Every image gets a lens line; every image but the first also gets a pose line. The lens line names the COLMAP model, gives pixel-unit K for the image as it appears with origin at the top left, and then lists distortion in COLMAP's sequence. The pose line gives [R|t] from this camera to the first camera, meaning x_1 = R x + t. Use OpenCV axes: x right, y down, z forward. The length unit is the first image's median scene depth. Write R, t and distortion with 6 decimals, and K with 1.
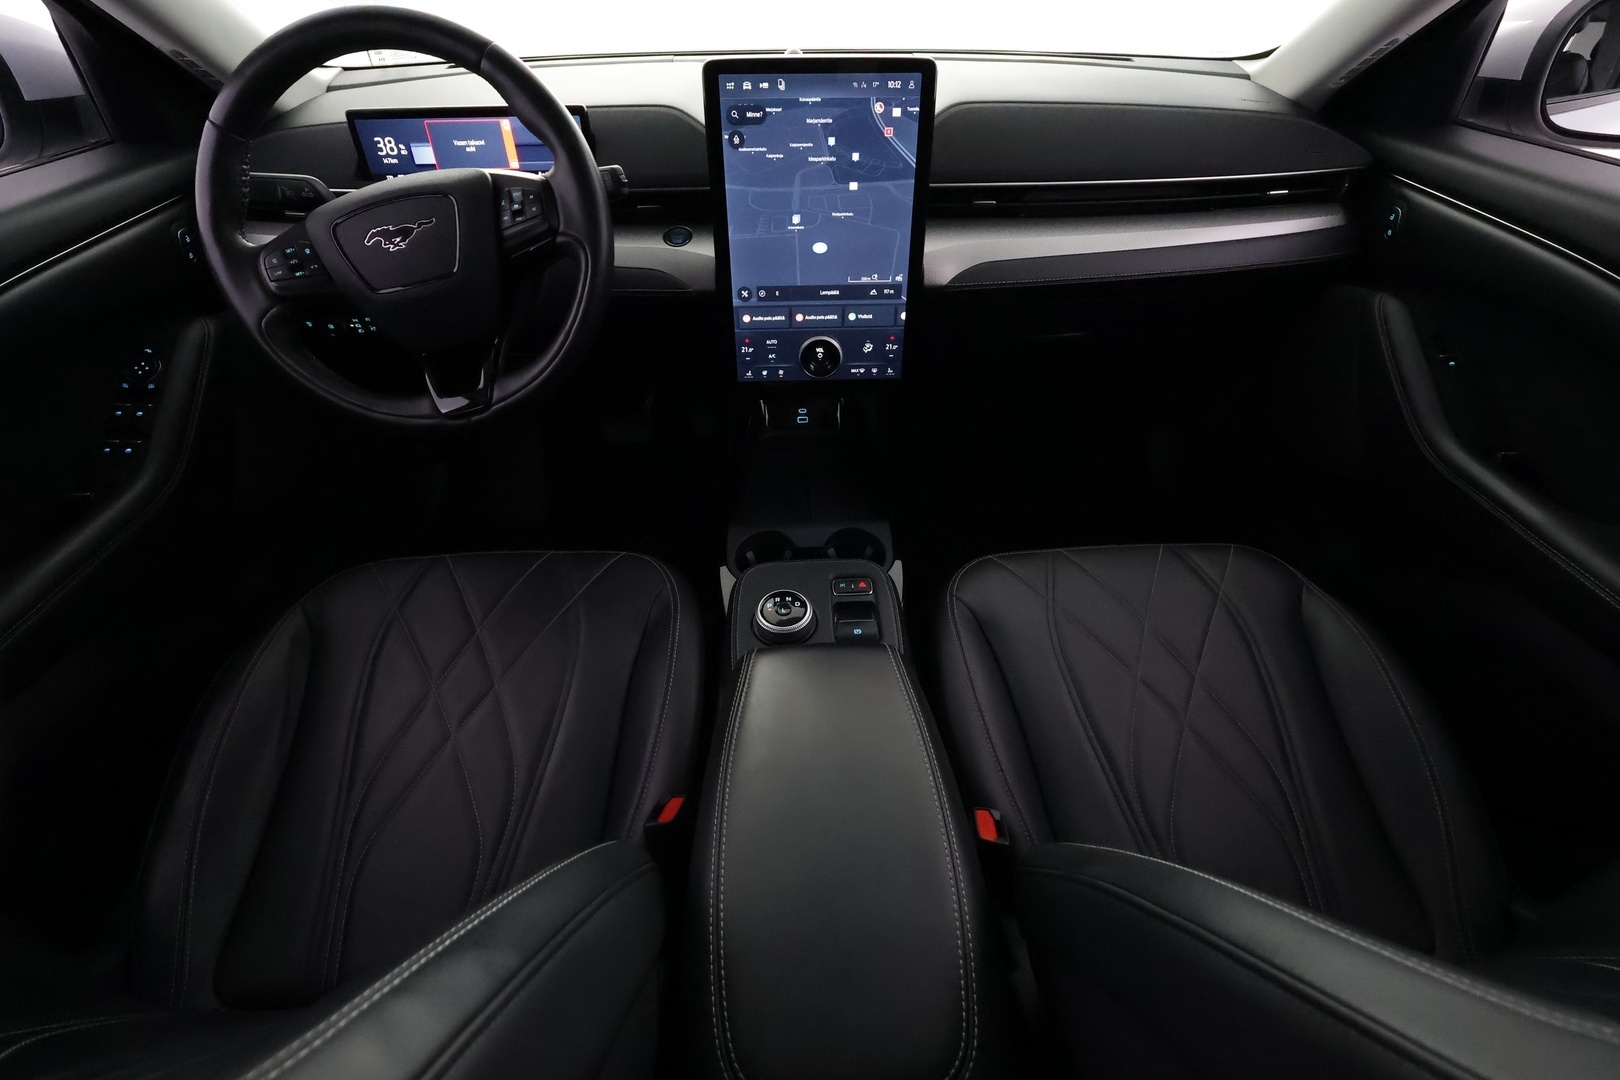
lens RADIAL K [[757.1, 0, 803.6], [0, 757.1, 537.3], [0, 0, 1]] dist [-0.002103, 0.000415]
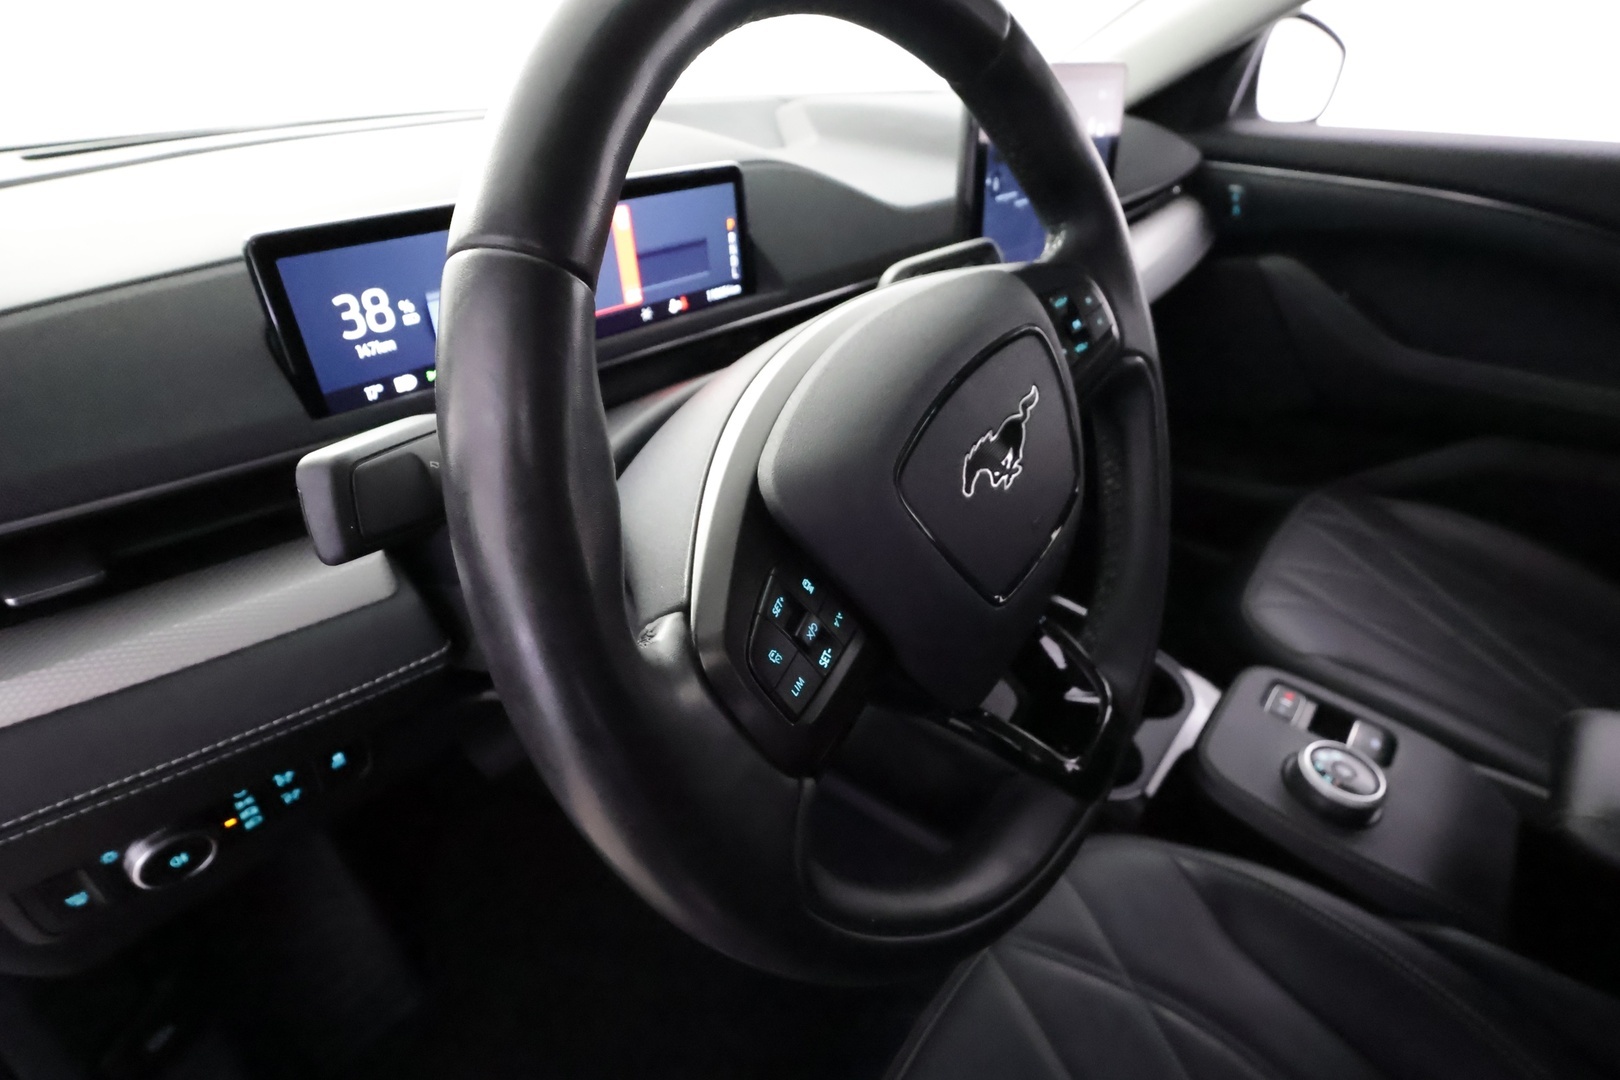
lens RADIAL K [[832.1, 0, 807.9], [0, 832.1, 544.4], [0, 0, 1]] dist [-0.002600, -0.000526]
pose [[0.653128, -0.381334, 0.654223, -0.718526], [0.465658, 0.883544, 0.050121, -0.336741], [-0.597148, 0.271909, 0.754639, 0.594732]]
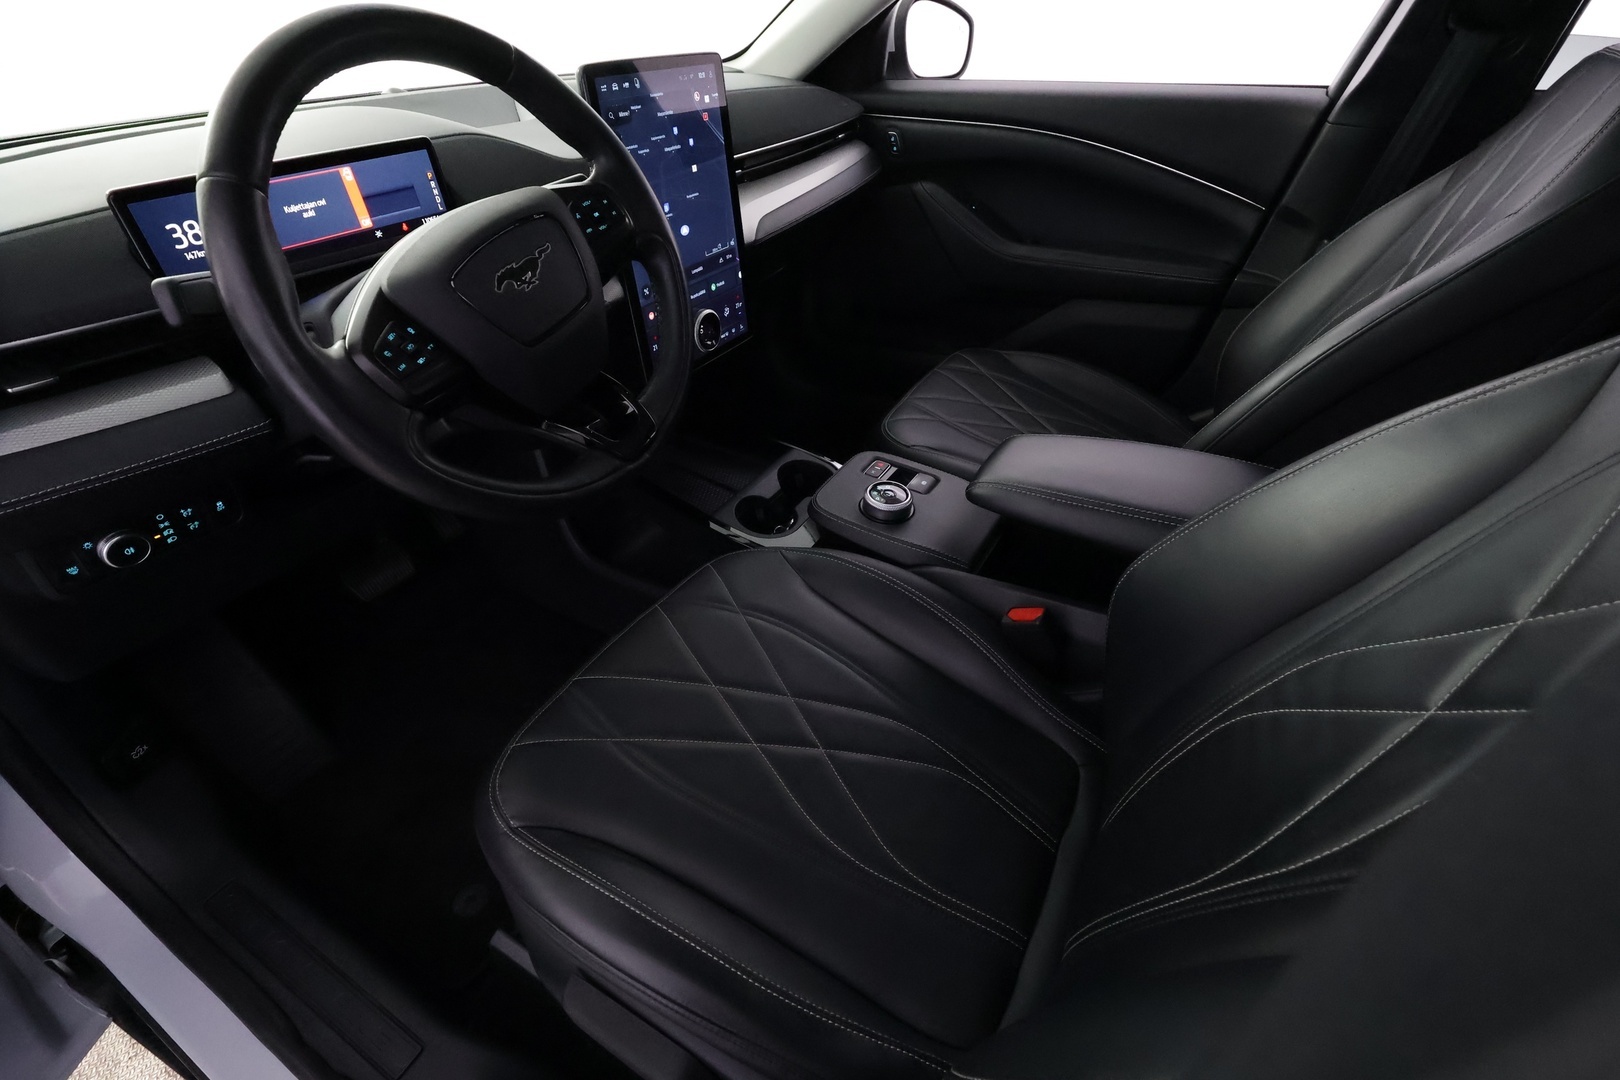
lens RADIAL K [[757.1, 0, 808.2], [0, 757.1, 540.8], [0, 0, 1]] dist [-0.002103, 0.000415]
pose [[0.523694, -0.497454, 0.691581, -0.861653], [0.551307, 0.816790, 0.170044, -0.104396], [-0.649465, 0.292222, 0.701998, 0.249378]]
